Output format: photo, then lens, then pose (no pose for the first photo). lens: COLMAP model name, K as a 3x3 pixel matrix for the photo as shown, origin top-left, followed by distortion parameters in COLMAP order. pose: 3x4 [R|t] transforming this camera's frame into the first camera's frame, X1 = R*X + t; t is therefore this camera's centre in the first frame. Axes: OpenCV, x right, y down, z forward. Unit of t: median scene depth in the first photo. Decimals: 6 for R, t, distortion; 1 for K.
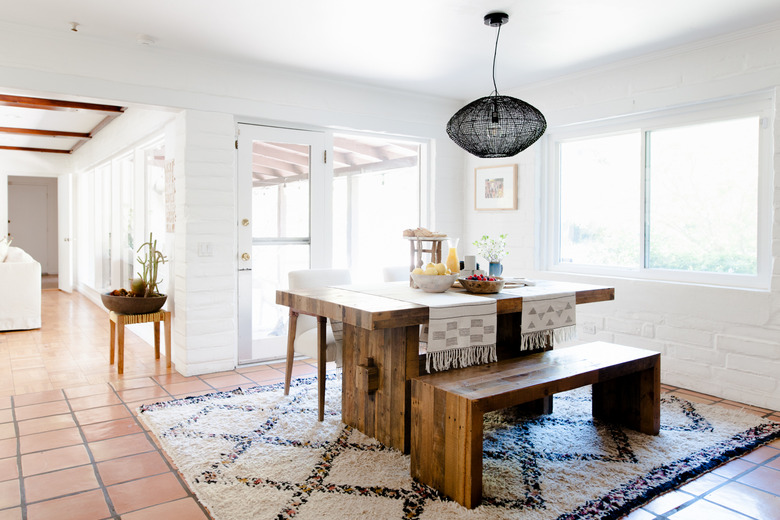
lens RADIAL K [[527.9, 0, 390.0], [0, 527.9, 260.0], [0, 0, 1]] dist [-0.002117, -0.000555]
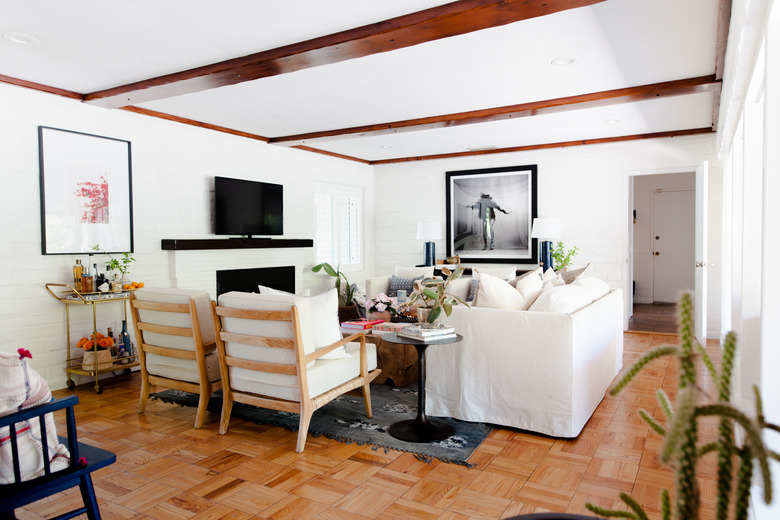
lens RADIAL K [[527.9, 0, 390.0], [0, 527.9, 260.0], [0, 0, 1]] dist [-0.002117, -0.000555]
pose [[0.376132, 0.009986, -0.926512, -0.173356], [-0.043720, 0.999019, -0.006982, -0.025286], [0.925534, 0.043133, 0.376199, 0.435842]]
